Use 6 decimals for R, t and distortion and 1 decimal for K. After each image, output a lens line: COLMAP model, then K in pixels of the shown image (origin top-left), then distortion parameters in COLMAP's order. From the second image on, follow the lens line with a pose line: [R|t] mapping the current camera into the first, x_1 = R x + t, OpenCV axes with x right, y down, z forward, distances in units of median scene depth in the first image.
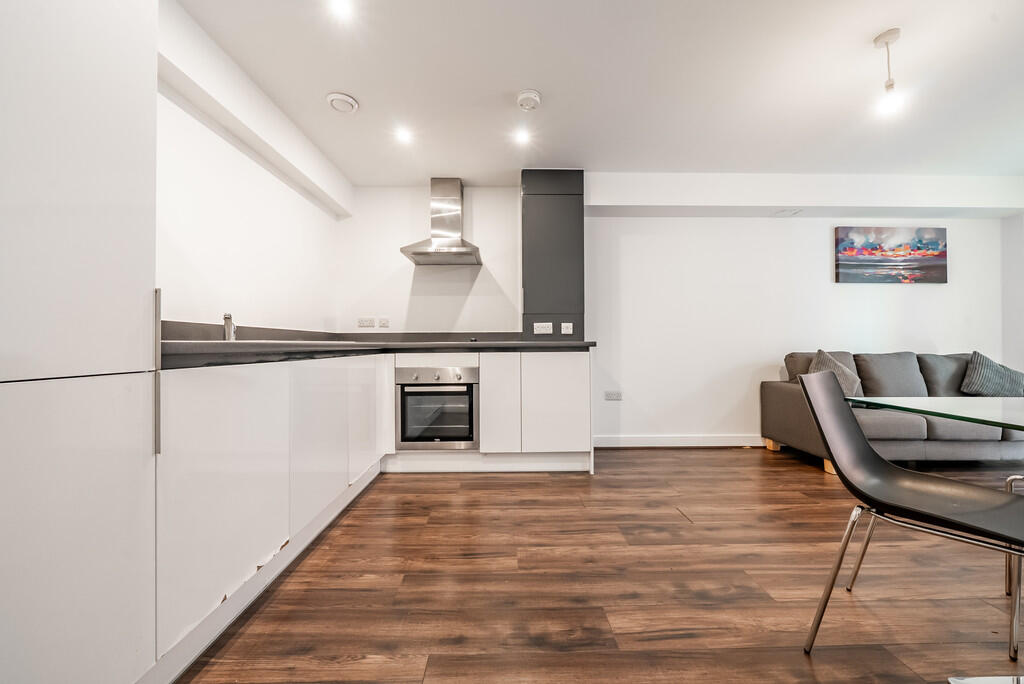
lens RADIAL K [[366.1, 0, 512.0], [0, 366.1, 342.0], [0, 0, 1]] dist [-0.000582, -0.000102]
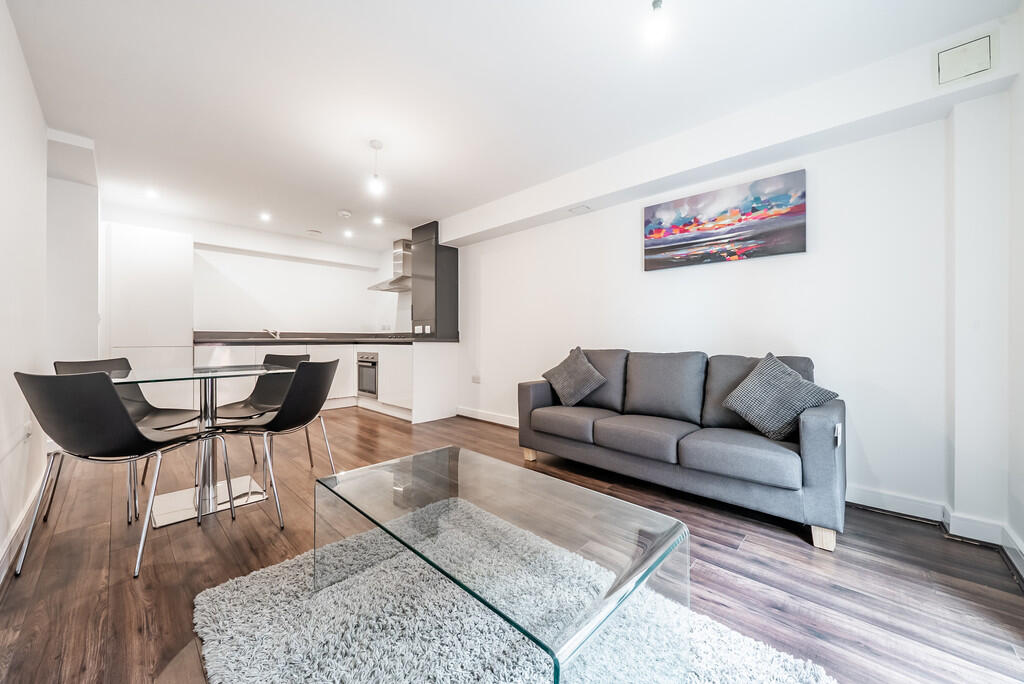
lens RADIAL K [[351.5, 0, 512.0], [0, 351.5, 342.0], [0, 0, 1]] dist [-0.006388, -0.000094]
pose [[0.731047, 0.007418, -0.682287, 1.249381], [0.001185, 0.999926, 0.012141, -0.002919], [0.682326, -0.009684, 0.730984, 0.163581]]
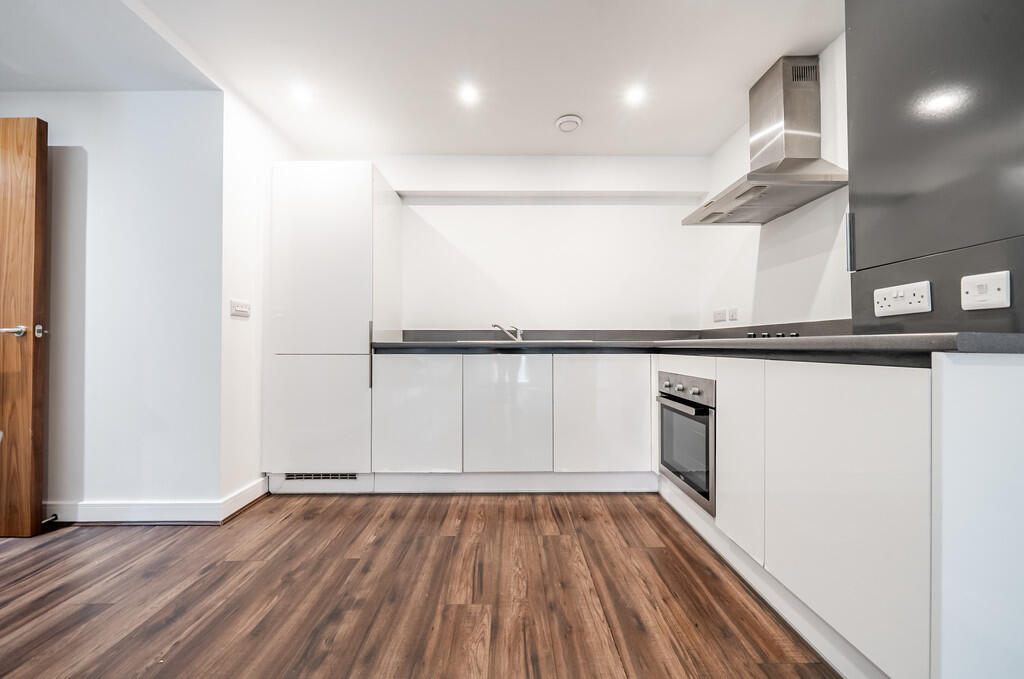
lens RADIAL K [[364.6, 0, 512.0], [0, 364.6, 339.5], [0, 0, 1]] dist [-0.009844, 0.000145]
pose [[-0.008465, -0.009901, -0.999915, 0.408648], [0.007093, 0.999925, -0.009961, 0.003529], [0.999939, -0.007177, -0.008394, 0.546677]]
